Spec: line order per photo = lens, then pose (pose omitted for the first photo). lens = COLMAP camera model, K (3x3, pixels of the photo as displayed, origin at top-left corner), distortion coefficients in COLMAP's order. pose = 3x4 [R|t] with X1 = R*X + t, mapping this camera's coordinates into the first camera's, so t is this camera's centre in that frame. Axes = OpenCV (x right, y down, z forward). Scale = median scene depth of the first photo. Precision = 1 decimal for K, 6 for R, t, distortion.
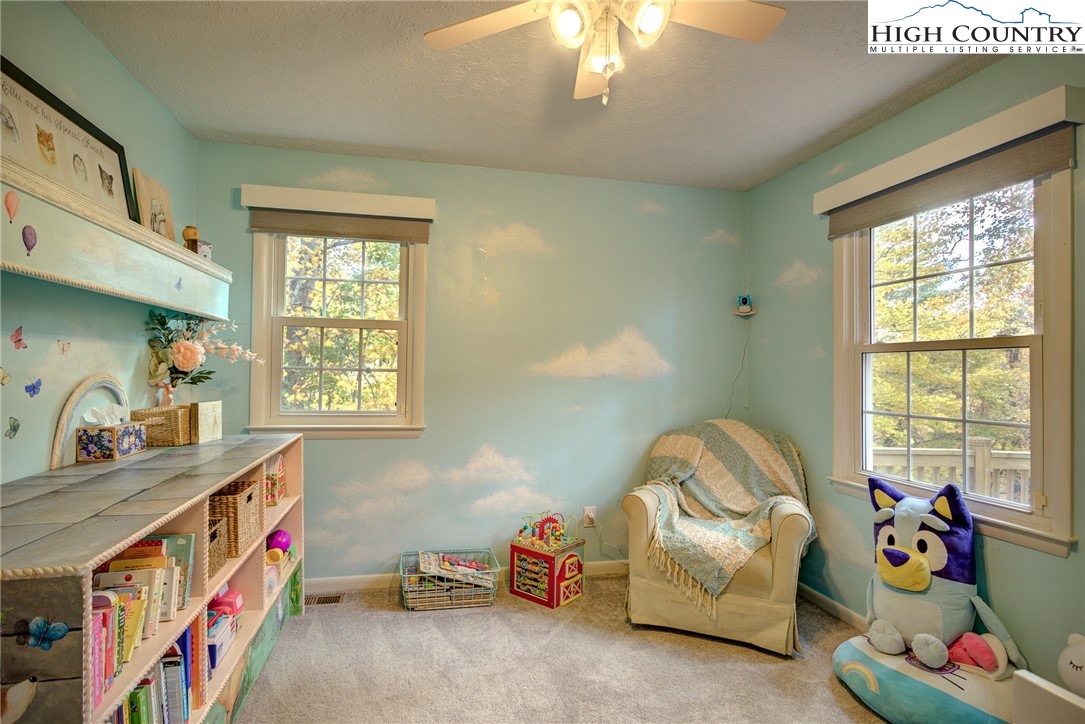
lens RADIAL K [[532.0, 0, 532.5], [0, 532.0, 367.0], [0, 0, 1]] dist [-0.012251, 0.004065]
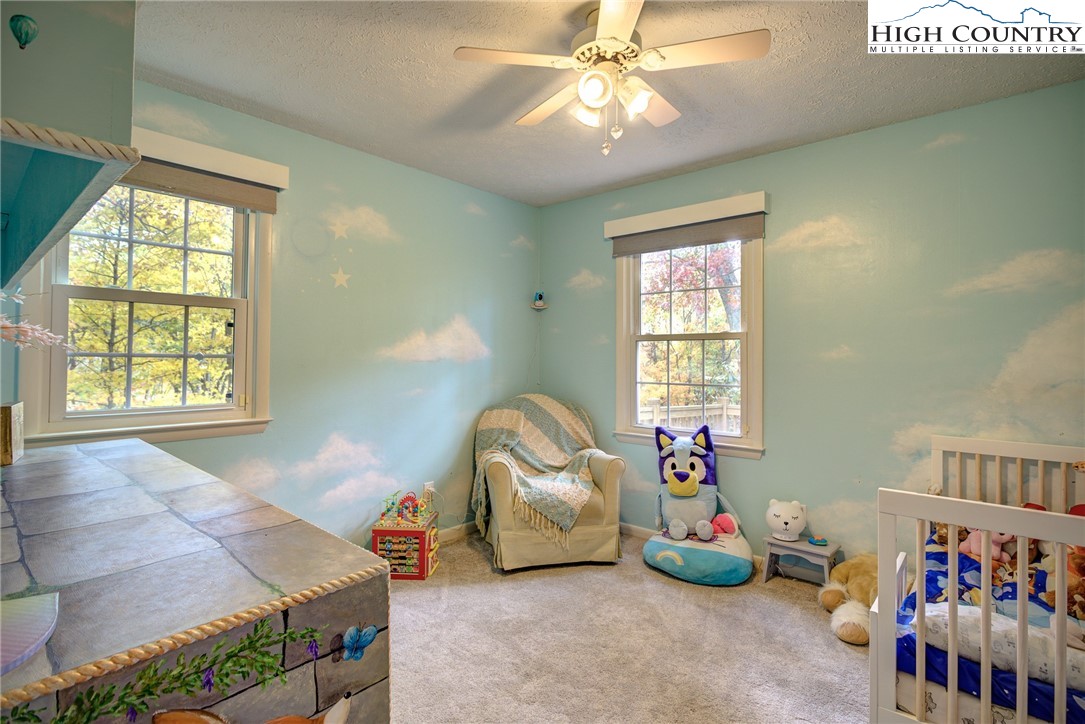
lens RADIAL K [[532.0, 0, 537.9], [0, 532.0, 352.6], [0, 0, 1]] dist [-0.012251, 0.004065]
pose [[0.799992, -0.005121, 0.599988, -0.407329], [0.001298, 0.999976, 0.006805, -0.005120], [-0.600009, -0.004665, 0.799980, 0.019150]]
